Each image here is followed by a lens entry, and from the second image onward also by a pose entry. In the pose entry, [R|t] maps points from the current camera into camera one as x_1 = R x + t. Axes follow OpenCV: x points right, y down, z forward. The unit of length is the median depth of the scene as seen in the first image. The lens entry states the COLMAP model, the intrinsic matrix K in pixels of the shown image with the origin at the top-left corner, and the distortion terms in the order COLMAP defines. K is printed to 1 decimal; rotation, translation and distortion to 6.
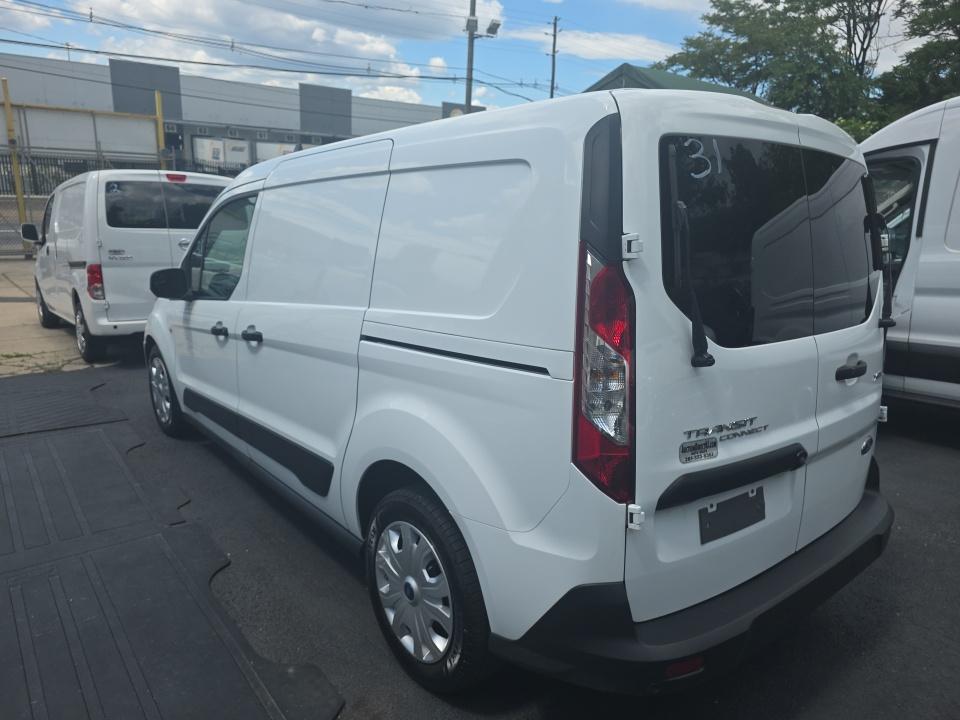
lens RADIAL K [[627.3, 0, 480.0], [0, 627.3, 360.0], [0, 0, 1]] dist [0.000961, -0.004832]
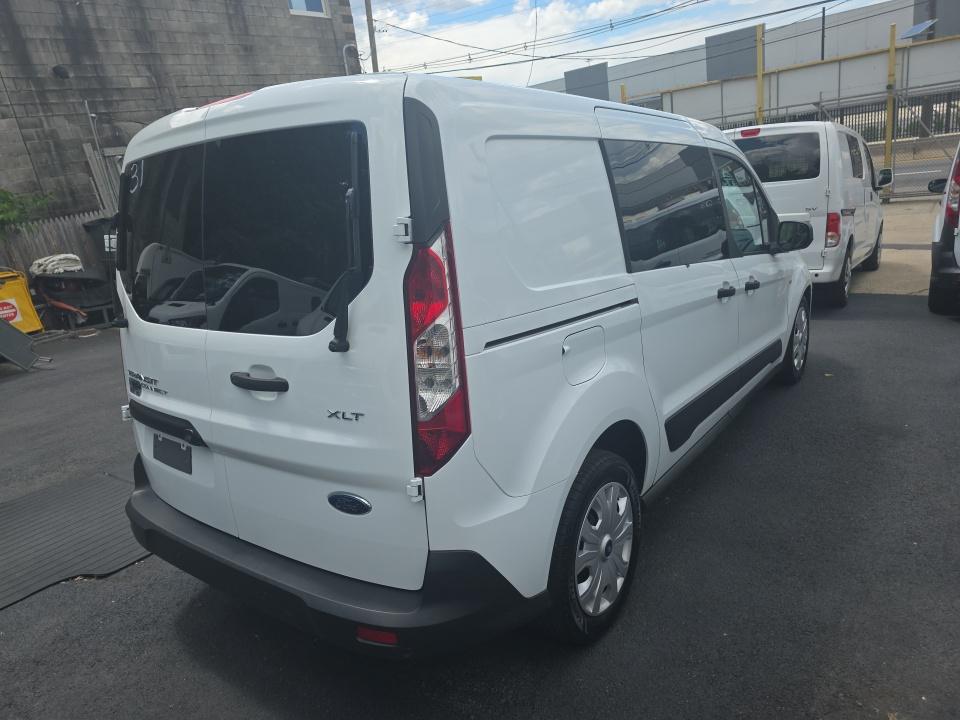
lens RADIAL K [[627.3, 0, 480.0], [0, 627.3, 360.0], [0, 0, 1]] dist [0.000961, -0.004832]
pose [[0.283184, 0.195205, -0.938990, 1.782490], [-0.106927, 0.979389, 0.171356, -0.232621], [0.953086, 0.051878, 0.298220, 1.229814]]
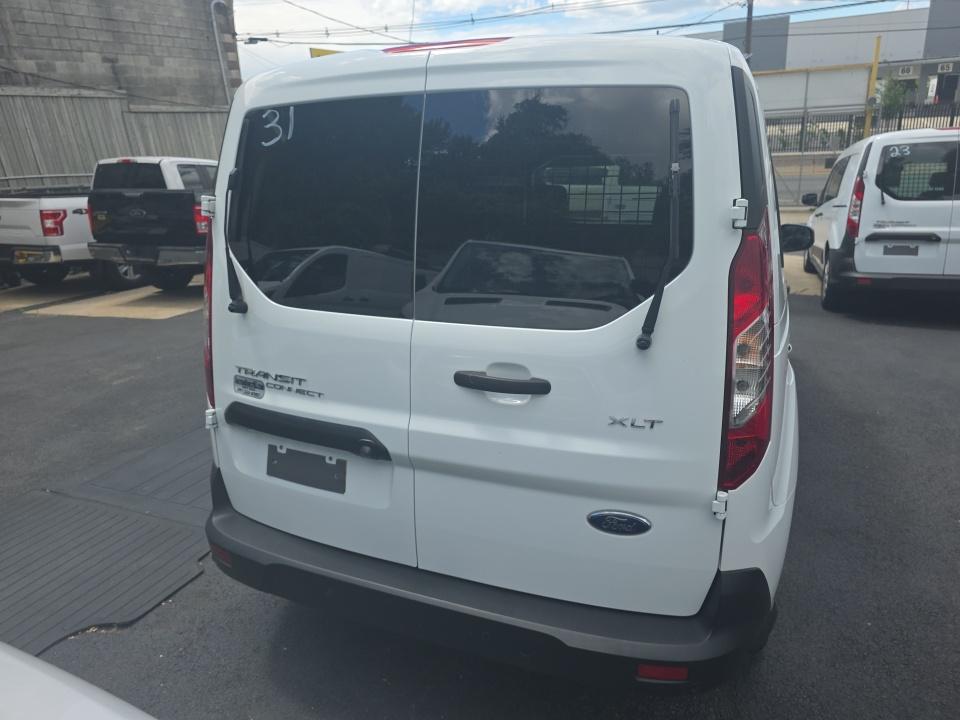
lens RADIAL K [[628.7, 0, 499.9], [0, 628.7, 340.2], [0, 0, 1]] dist [0.001908, -0.008244]
pose [[0.508402, 0.191568, -0.839541, 1.426099], [-0.156883, 0.979230, 0.128439, -0.148469], [0.846708, 0.066412, 0.527896, 0.721673]]
